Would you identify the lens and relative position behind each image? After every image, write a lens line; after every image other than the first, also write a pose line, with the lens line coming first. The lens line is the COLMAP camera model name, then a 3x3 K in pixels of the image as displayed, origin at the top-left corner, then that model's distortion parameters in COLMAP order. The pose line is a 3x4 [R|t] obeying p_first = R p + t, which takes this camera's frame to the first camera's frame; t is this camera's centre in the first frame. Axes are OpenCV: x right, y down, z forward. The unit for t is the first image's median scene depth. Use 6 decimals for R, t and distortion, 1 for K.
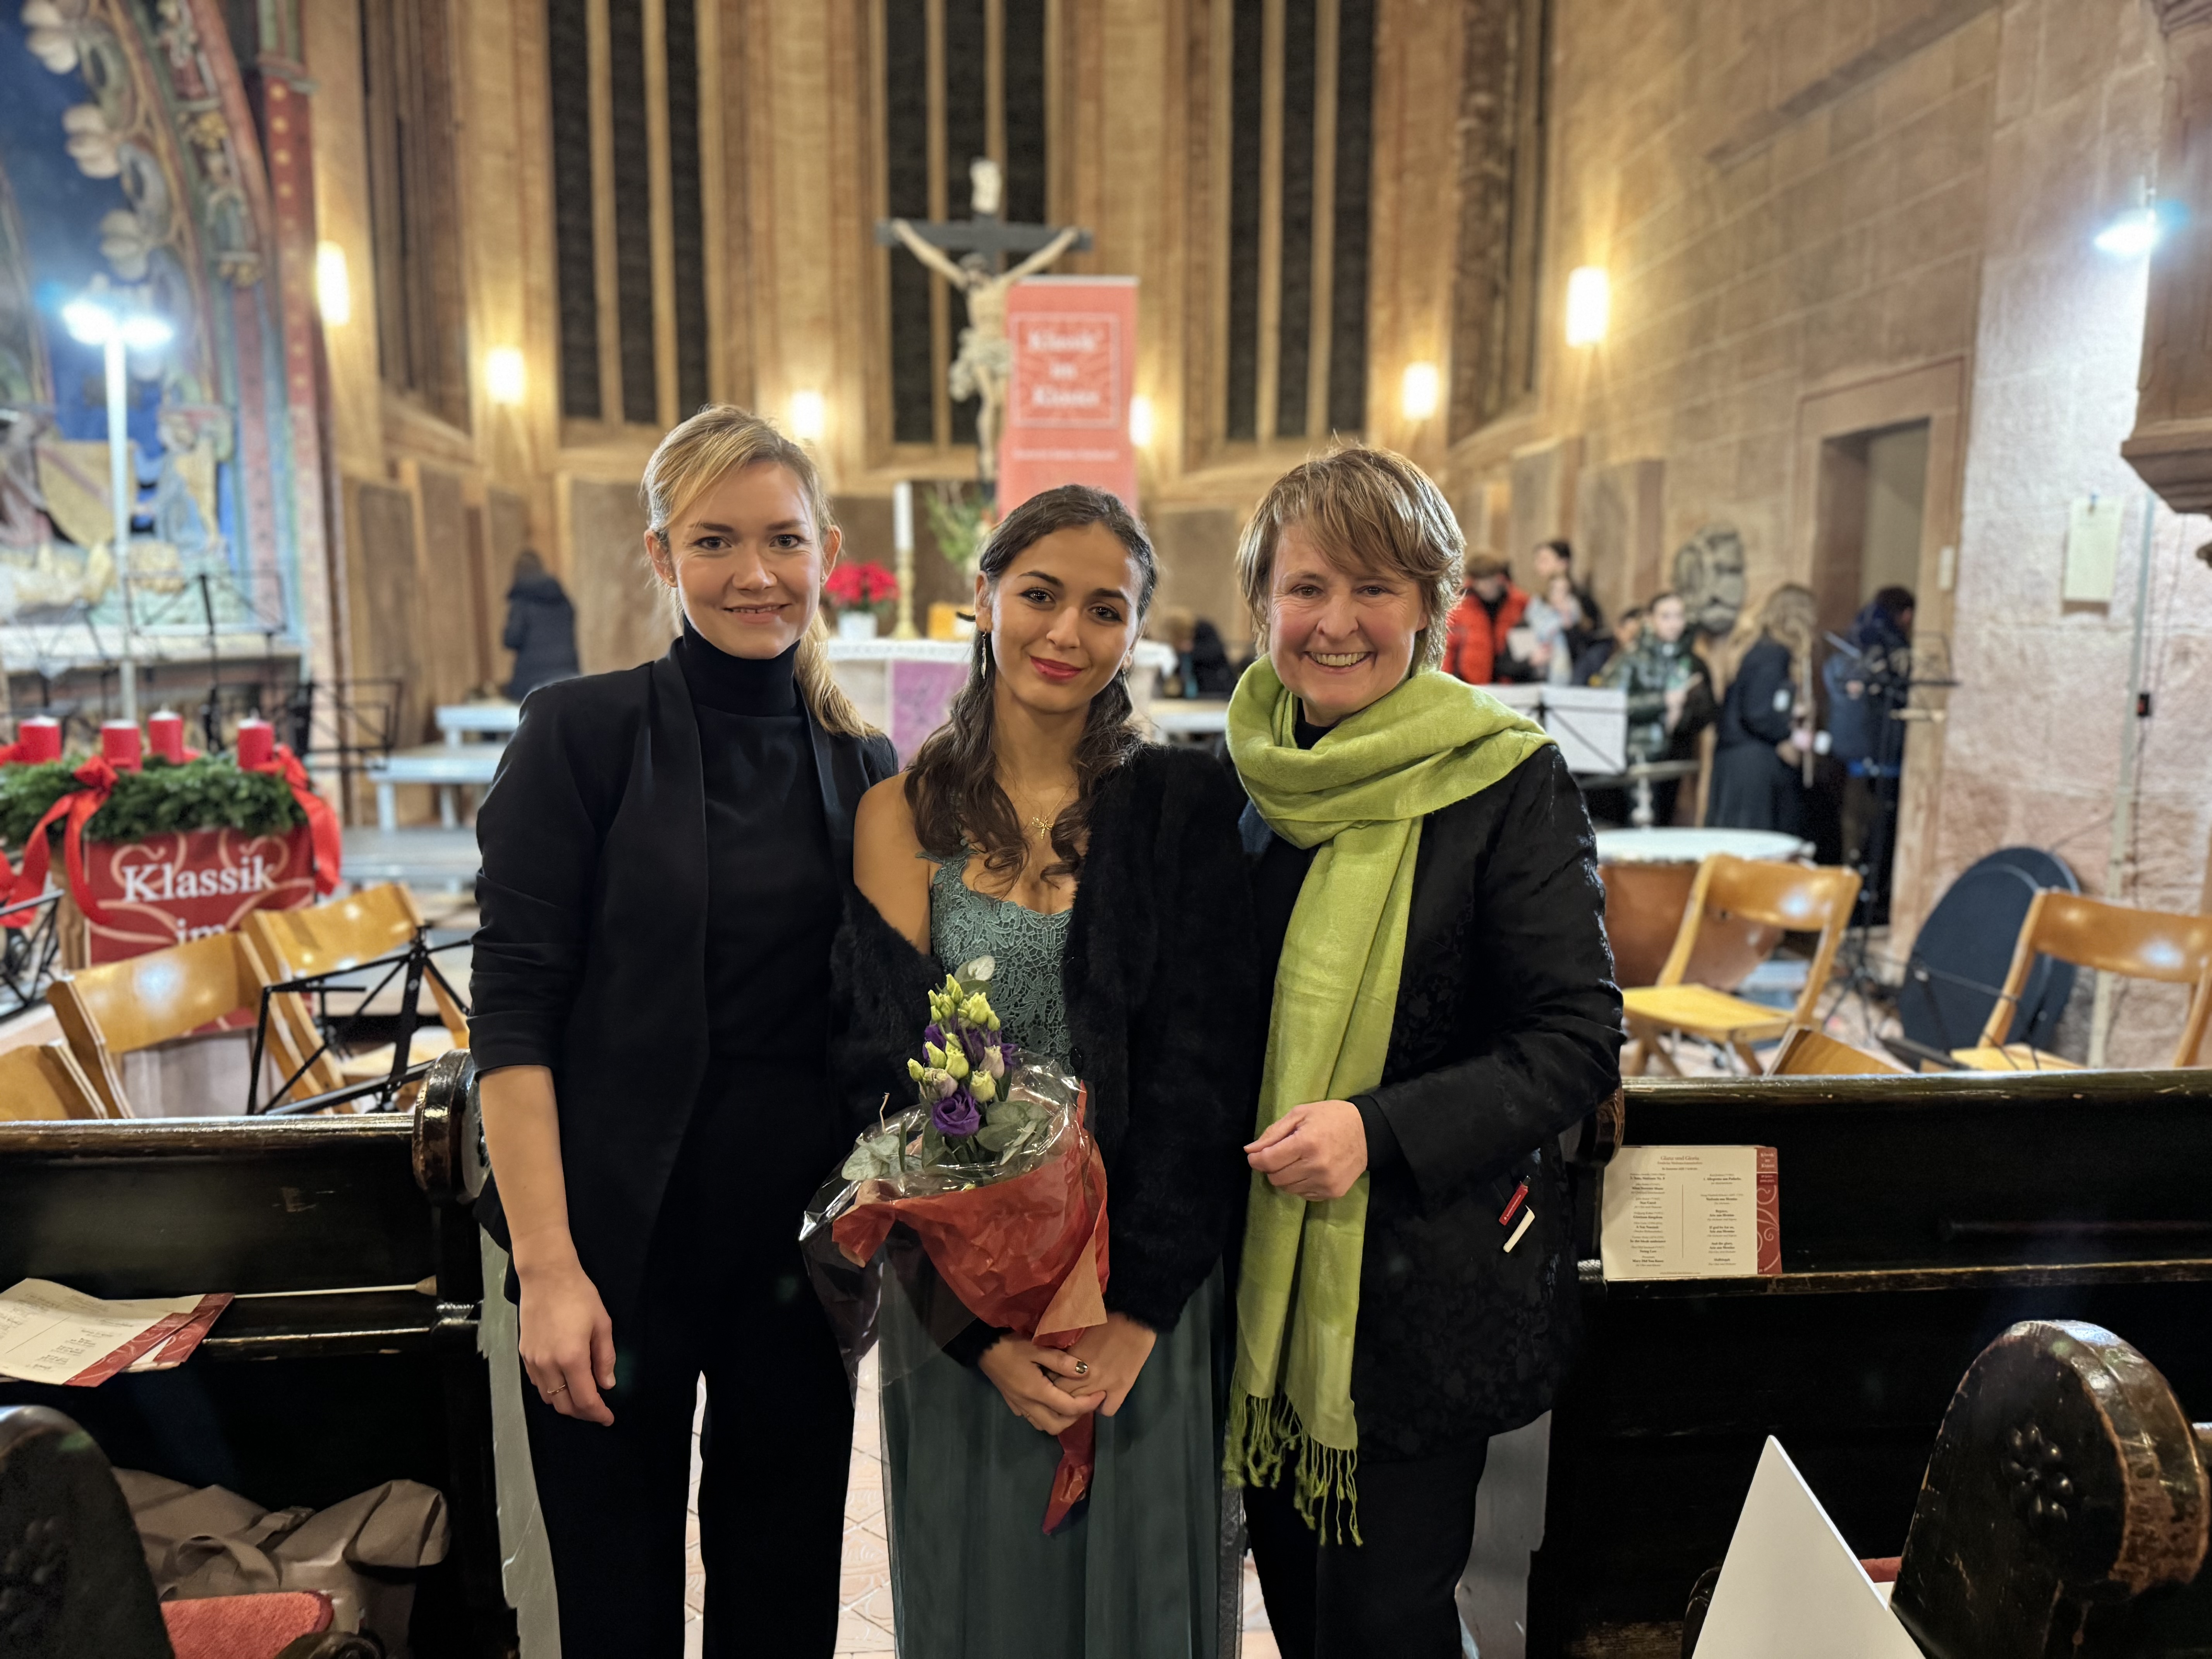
lens RADIAL K [[1553.2, 0, 1110.1], [0, 1553.2, 841.3], [0, 0, 1]] dist [0.023908, -0.031599]
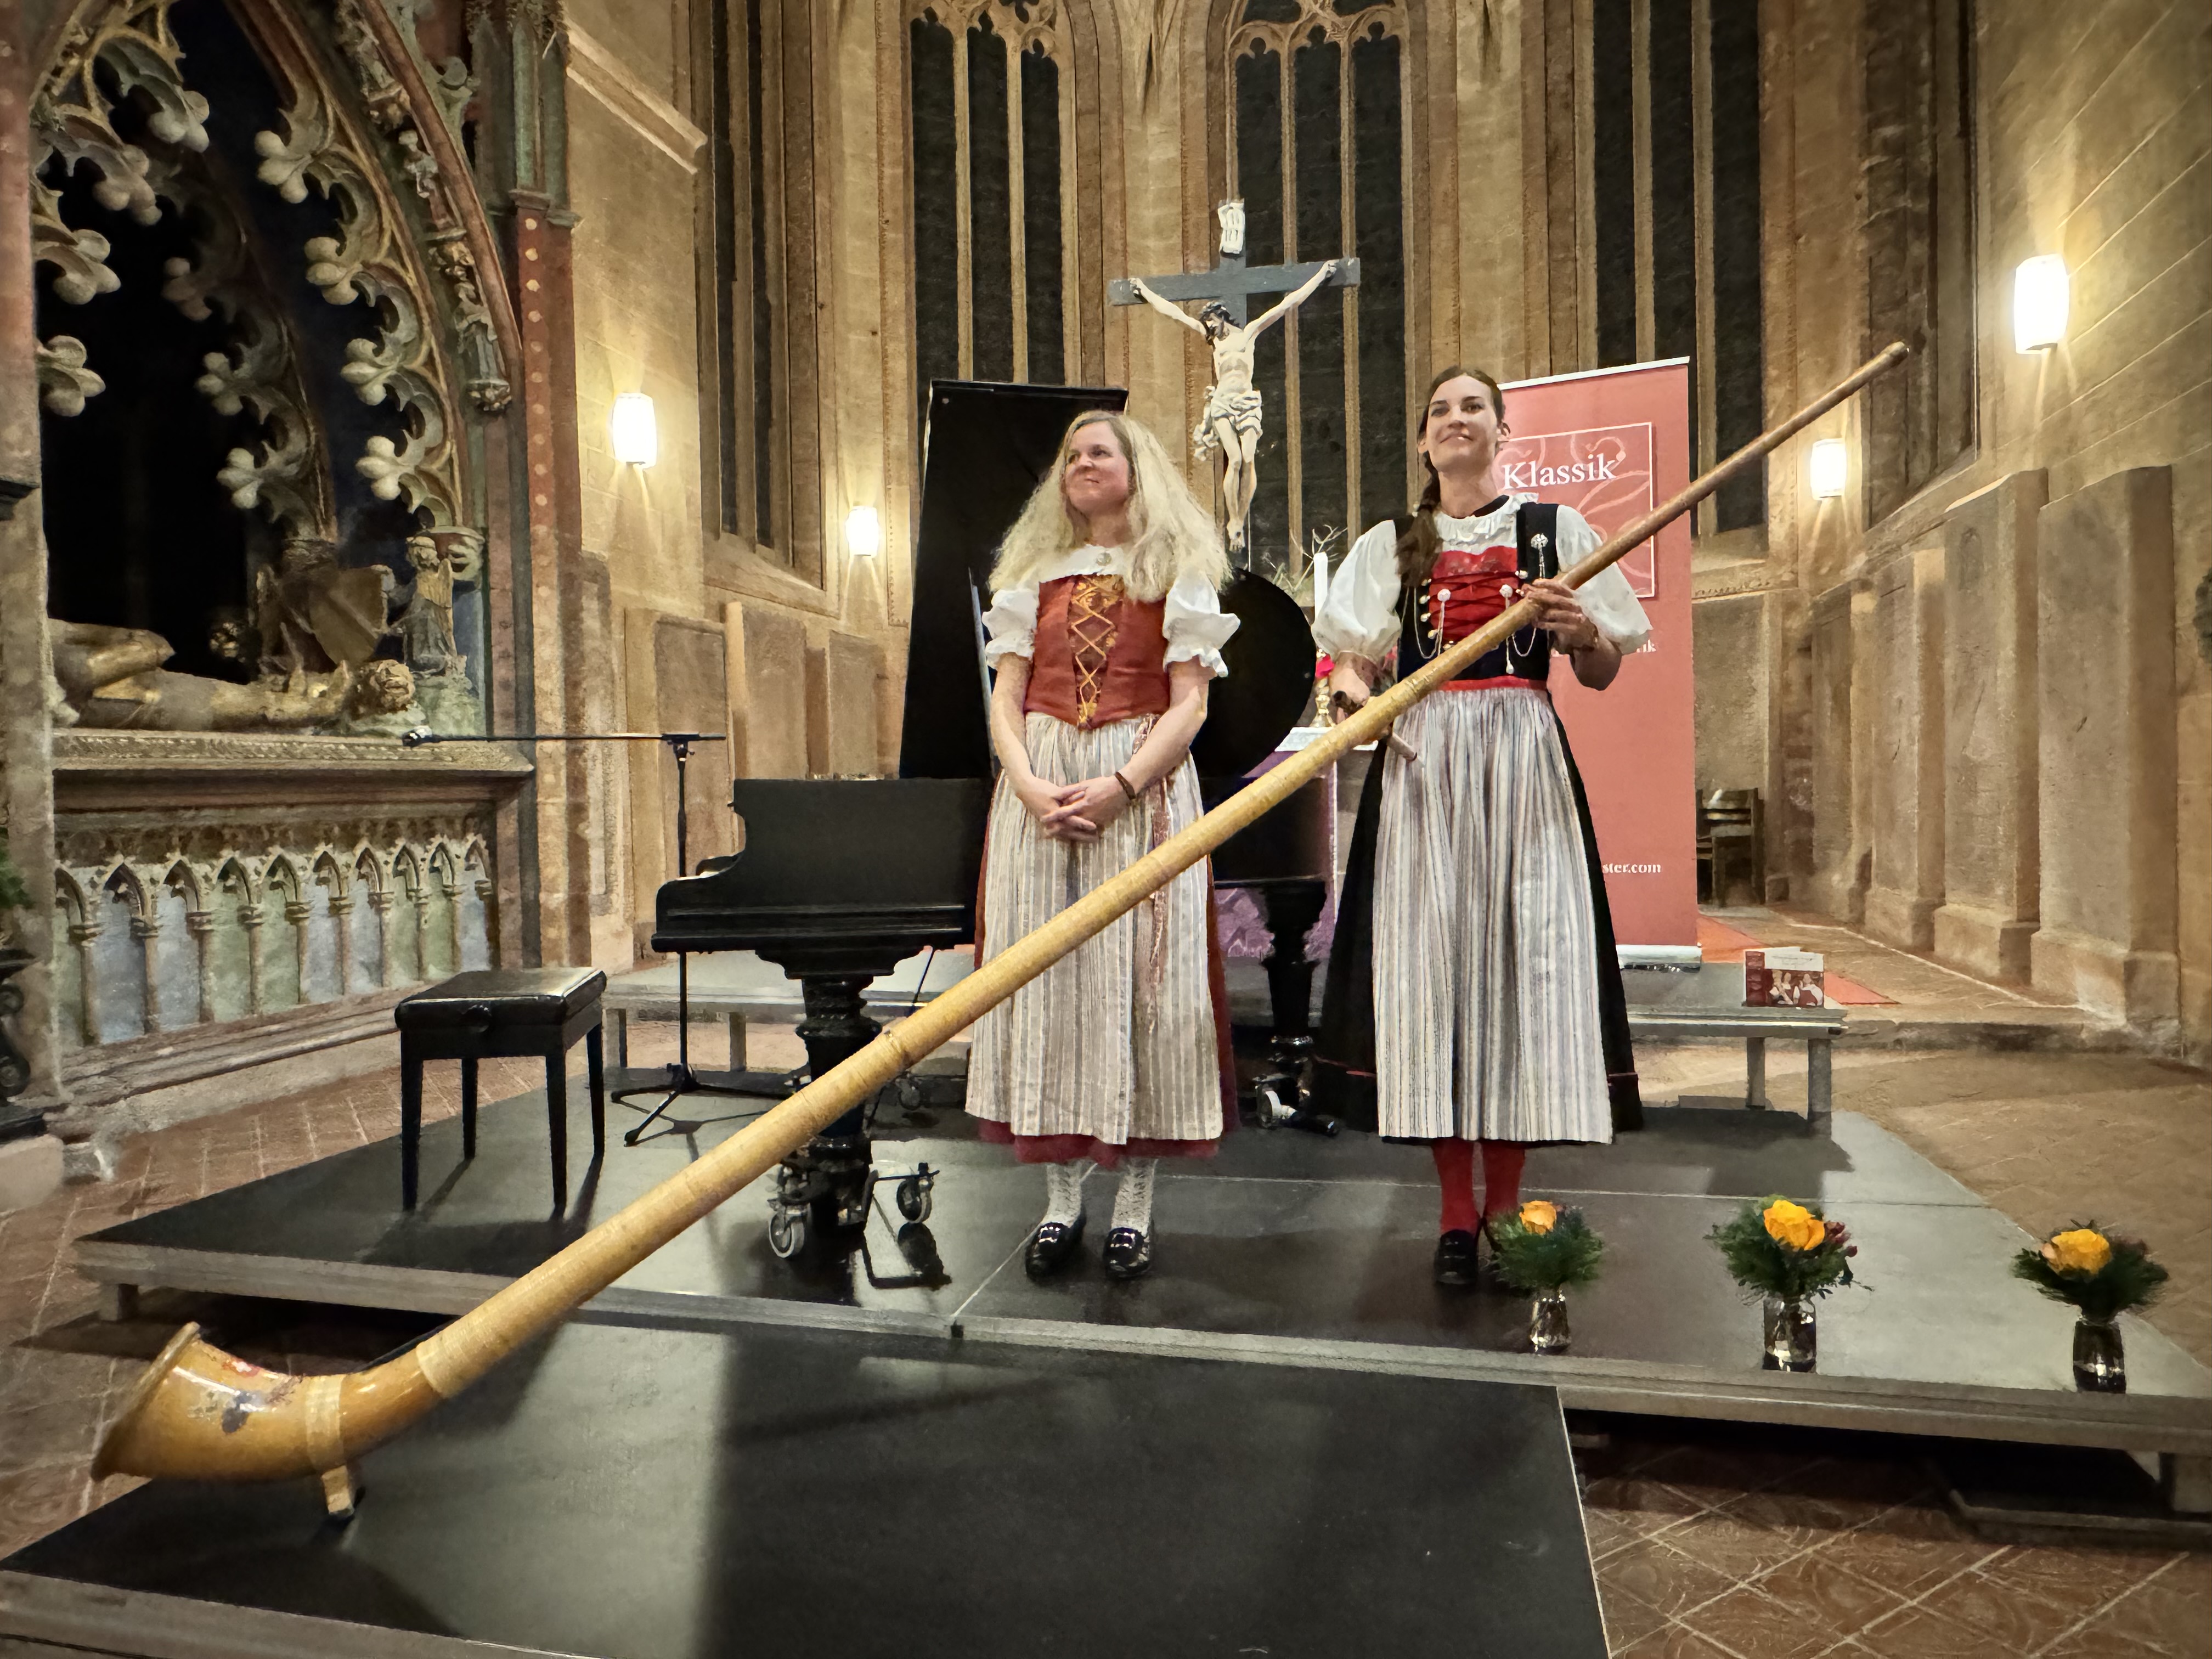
lens RADIAL K [[1415.8, 0, 1090.4], [0, 1415.8, 818.4], [0, 0, 1]] dist [-0.005506, 0.002582]
pose [[0.949545, -0.014372, -0.313303, 0.085281], [-0.024085, 0.992658, -0.118533, 0.005732], [0.312706, 0.120098, 0.942227, 0.253812]]
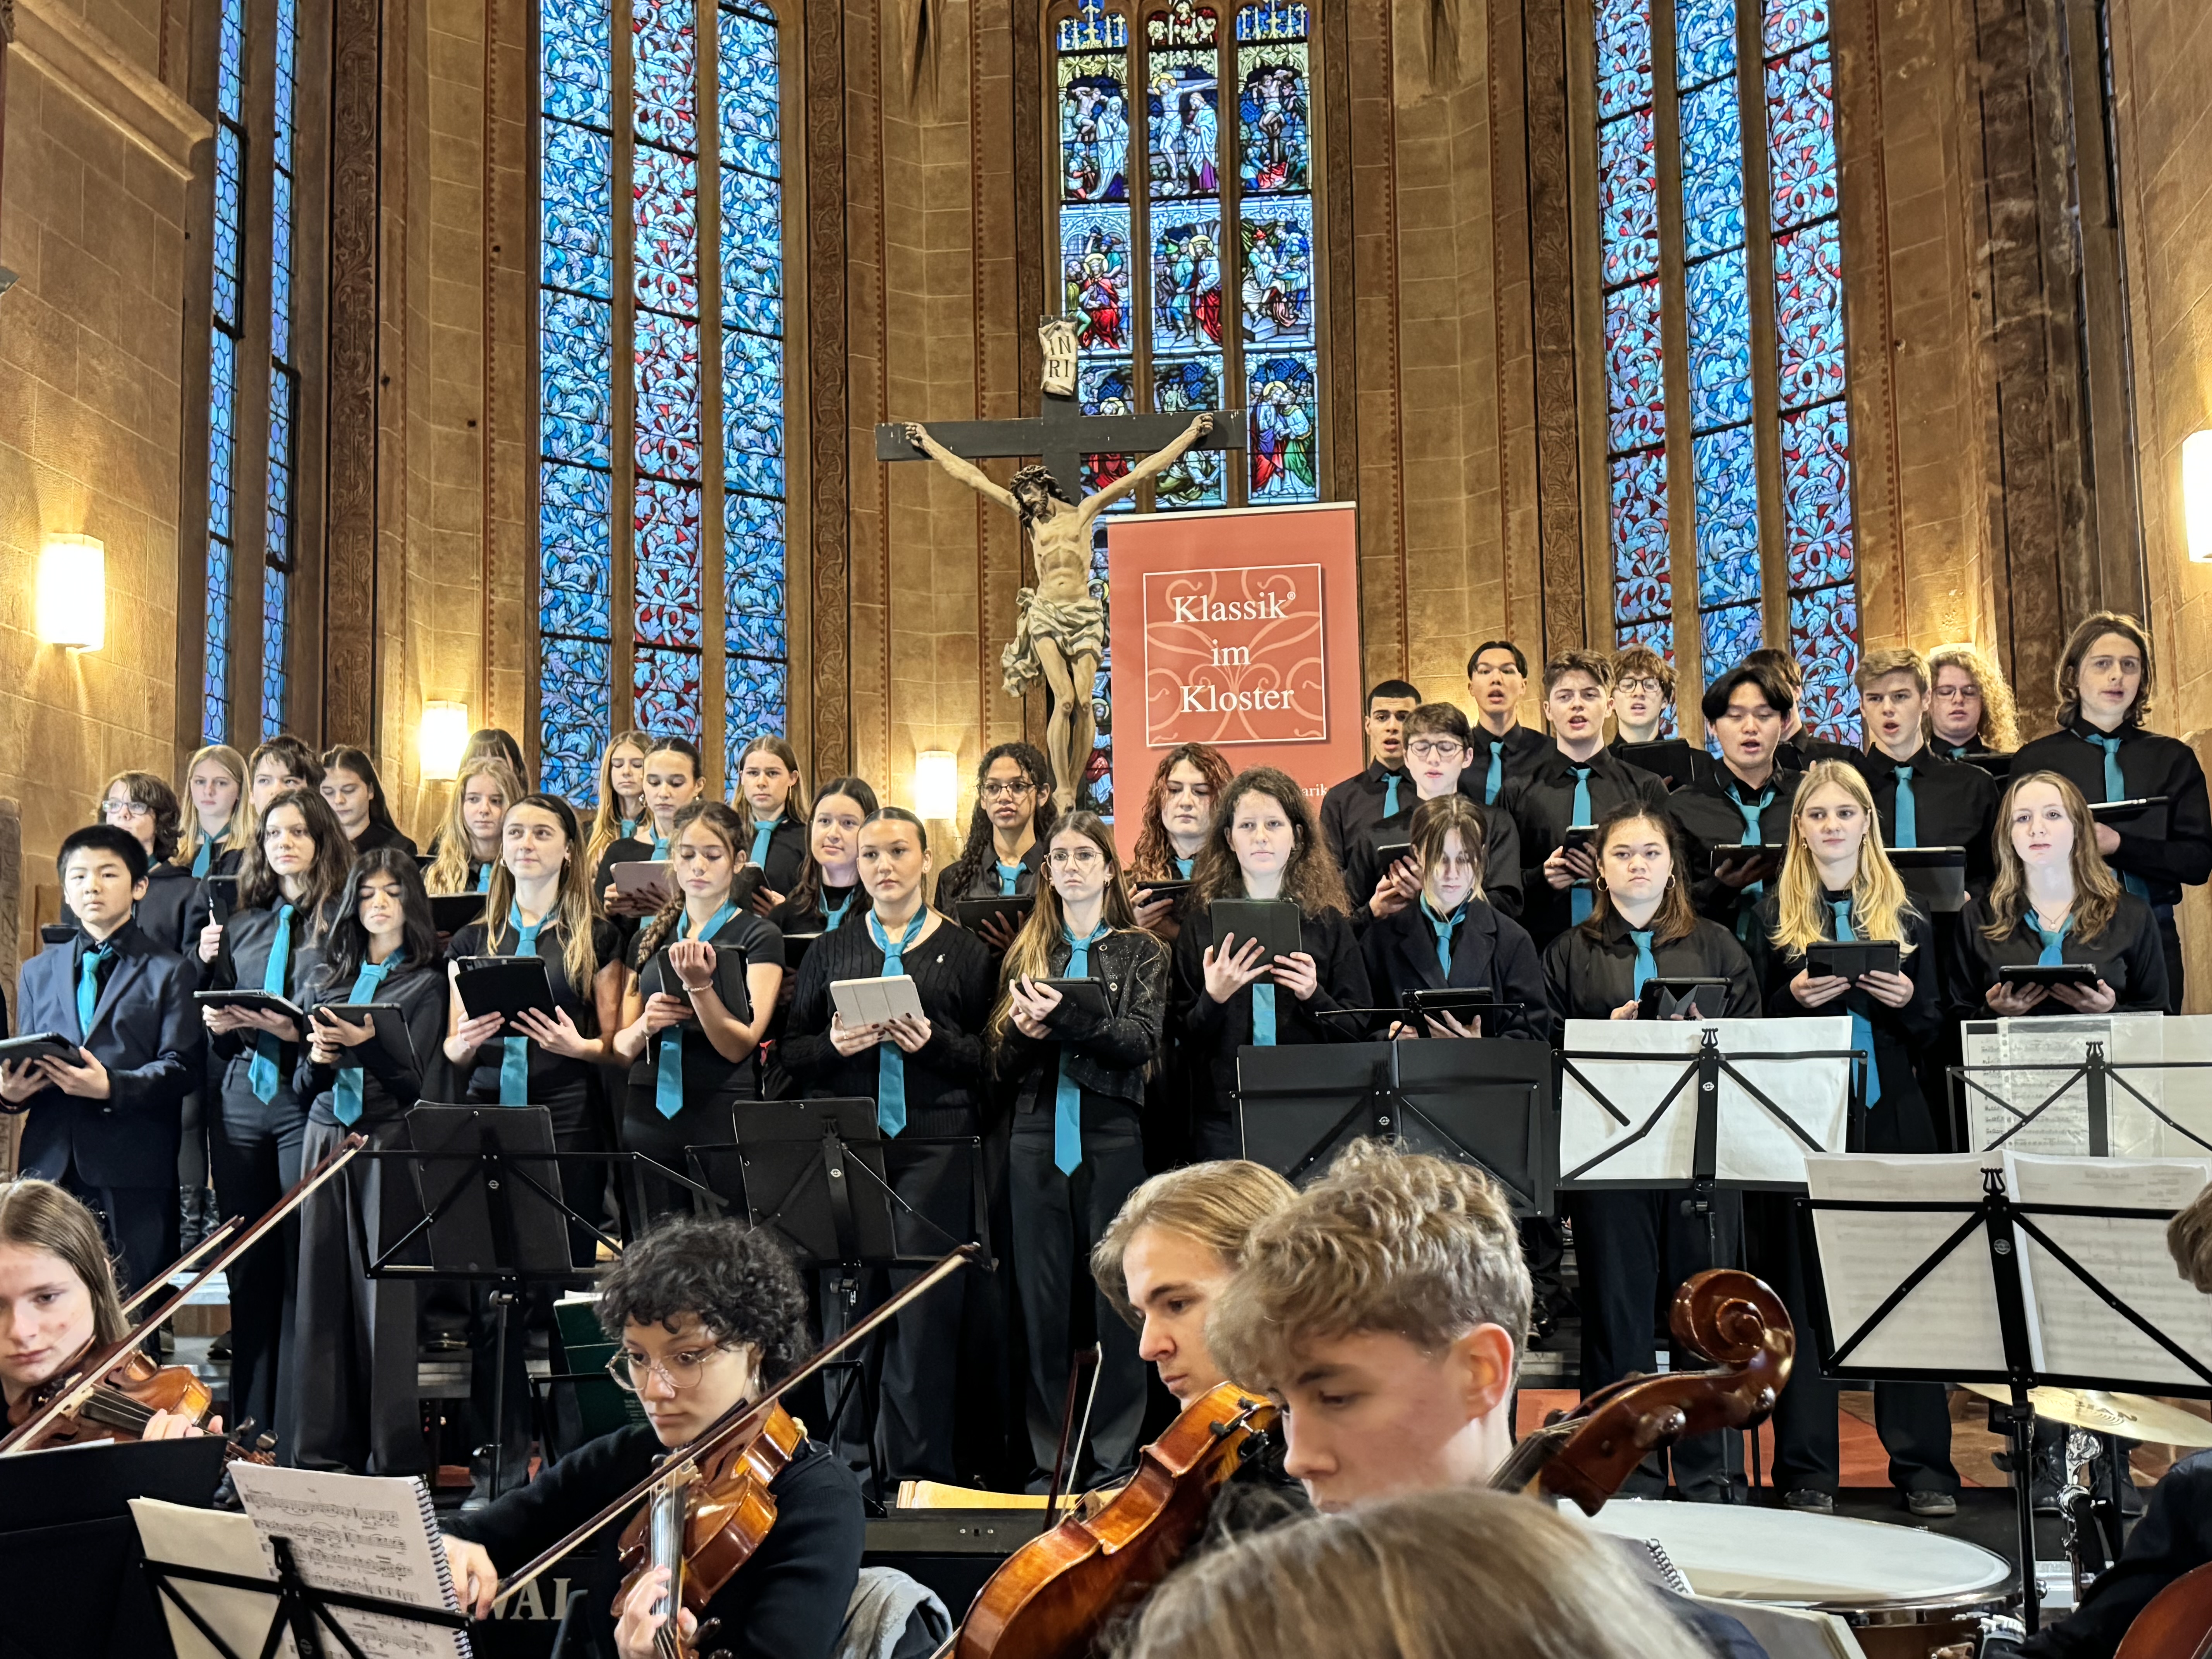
lens RADIAL K [[2395.6, 0, 1108.7], [0, 2395.6, 845.8], [0, 0, 1]] dist [0.235273, -0.572934]
pose [[0.981594, -0.042093, -0.186284, 0.095997], [-0.006941, 0.966902, -0.255055, -0.008881], [0.190854, 0.251653, 0.948813, 0.177899]]
